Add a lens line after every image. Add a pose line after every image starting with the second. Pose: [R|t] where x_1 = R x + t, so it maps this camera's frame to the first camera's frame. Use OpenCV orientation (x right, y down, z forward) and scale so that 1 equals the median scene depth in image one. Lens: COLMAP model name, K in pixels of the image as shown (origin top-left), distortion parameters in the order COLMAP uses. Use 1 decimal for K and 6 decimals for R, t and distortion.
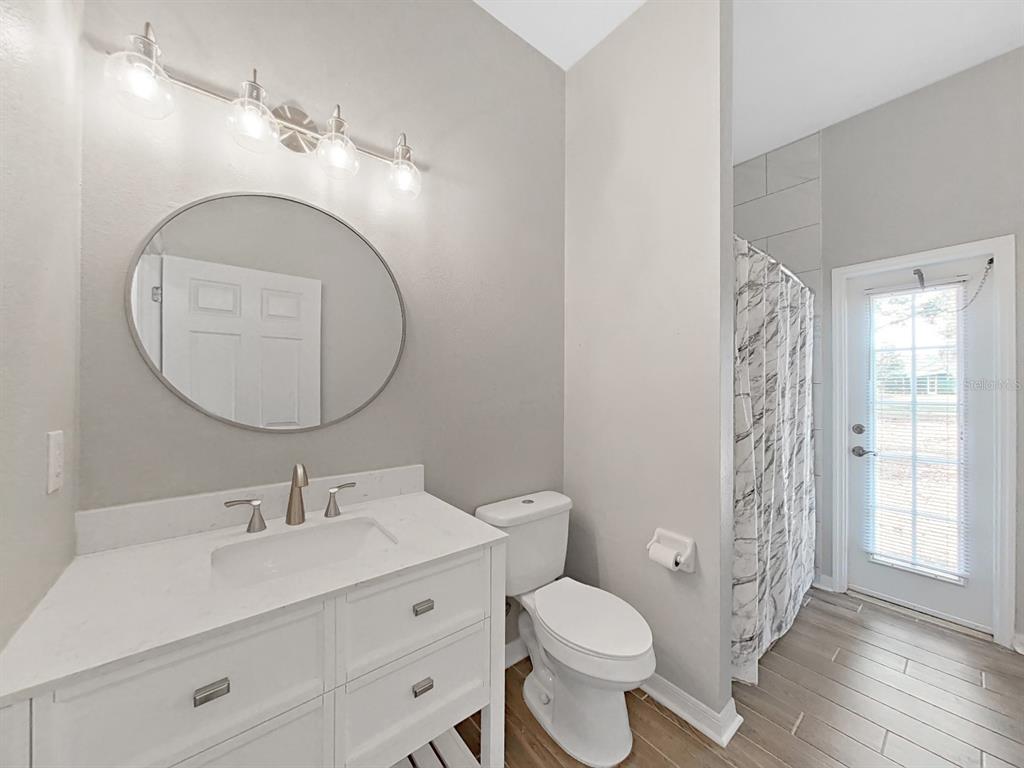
lens RADIAL K [[371.6, 0, 510.4], [0, 371.6, 387.8], [0, 0, 1]] dist [-0.011821, -0.000233]
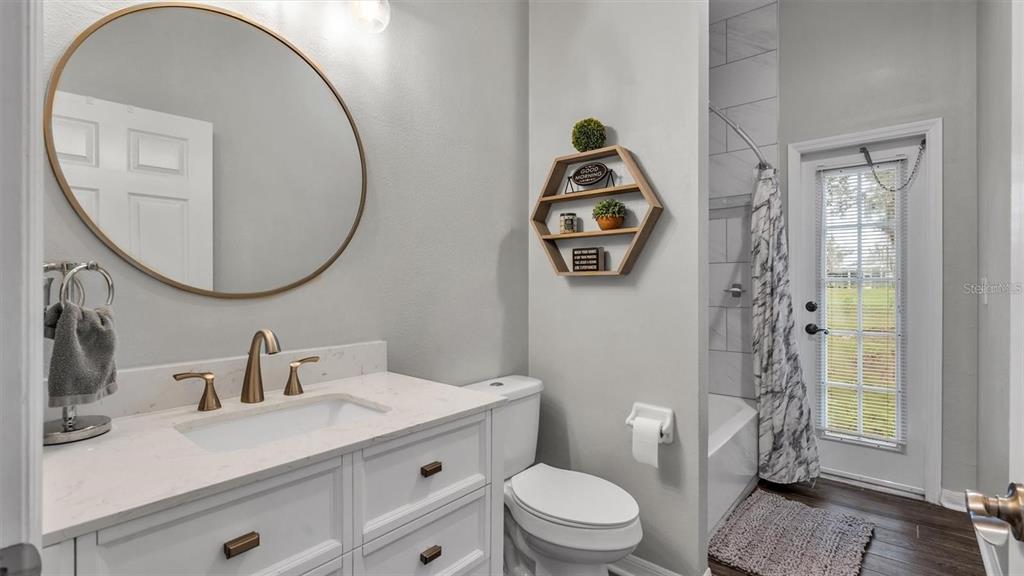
lens RADIAL K [[457.6, 0, 516.7], [0, 457.6, 284.6], [0, 0, 1]] dist [-0.011985, 0.002104]
pose [[0.980910, -0.006444, 0.194356, -0.160906], [0.004379, 0.999929, 0.011051, 0.075112], [-0.194413, -0.009989, 0.980869, -0.113524]]
